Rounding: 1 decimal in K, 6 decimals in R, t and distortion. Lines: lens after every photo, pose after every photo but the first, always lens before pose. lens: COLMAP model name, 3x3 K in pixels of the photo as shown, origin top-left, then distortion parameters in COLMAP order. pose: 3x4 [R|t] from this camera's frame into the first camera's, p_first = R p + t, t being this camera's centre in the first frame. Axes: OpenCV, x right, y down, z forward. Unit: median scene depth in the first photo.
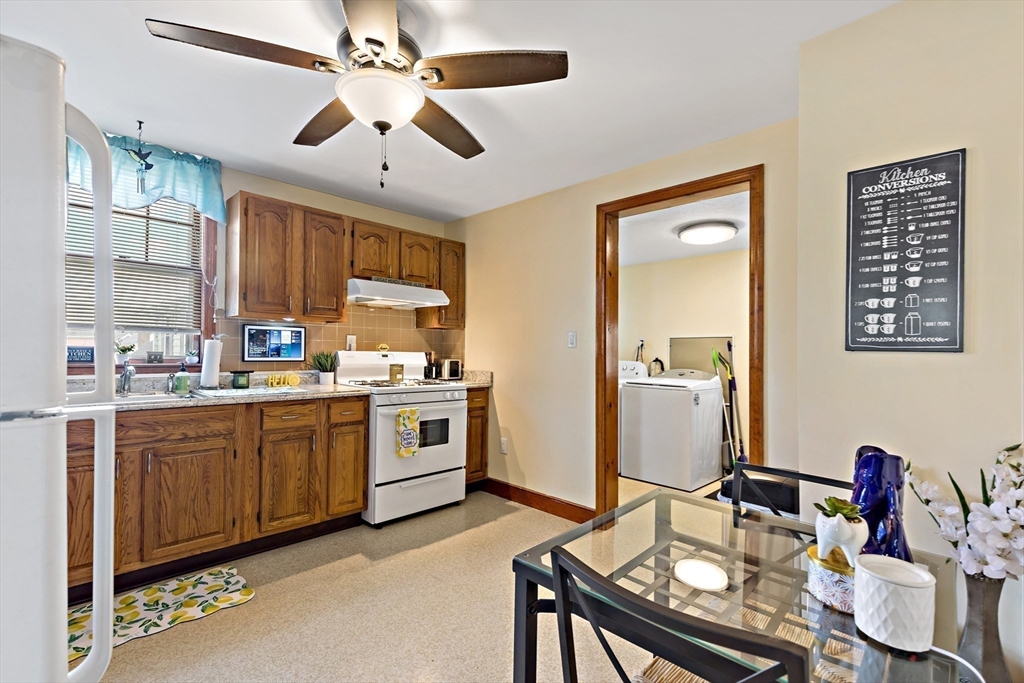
lens RADIAL K [[466.8, 0, 515.6], [0, 466.8, 340.8], [0, 0, 1]] dist [0.011511, -0.002709]
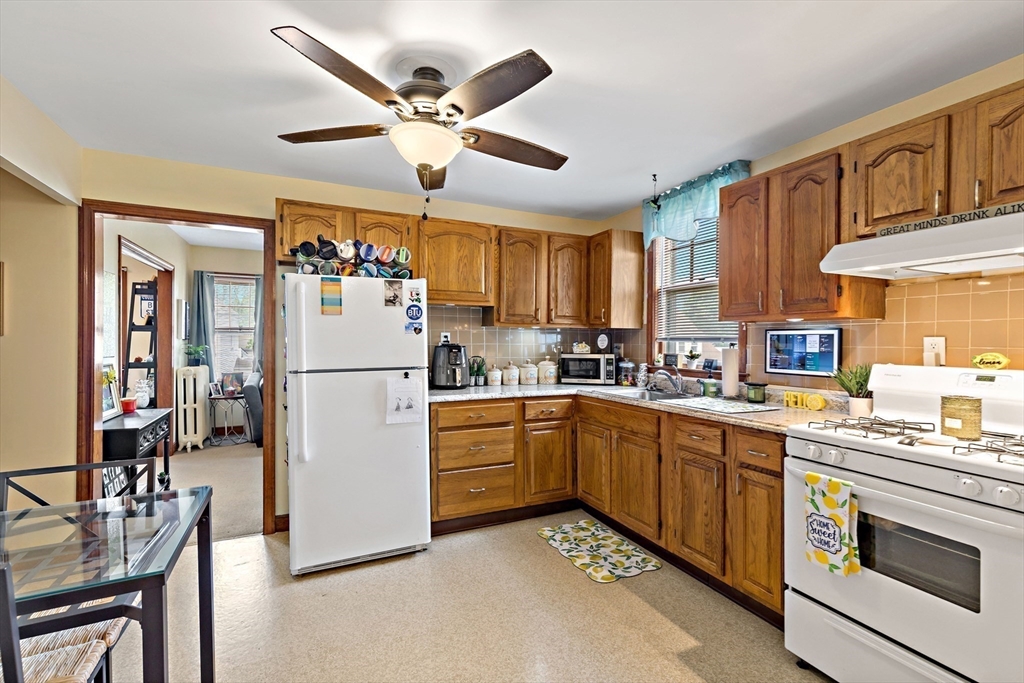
lens RADIAL K [[466.8, 0, 519.0], [0, 466.8, 345.9], [0, 0, 1]] dist [0.011511, -0.002709]
pose [[-0.356524, -0.012099, -0.934208, 0.409646], [0.004566, 0.999882, -0.014692, 0.005566], [0.934275, -0.009503, -0.356427, 0.921986]]
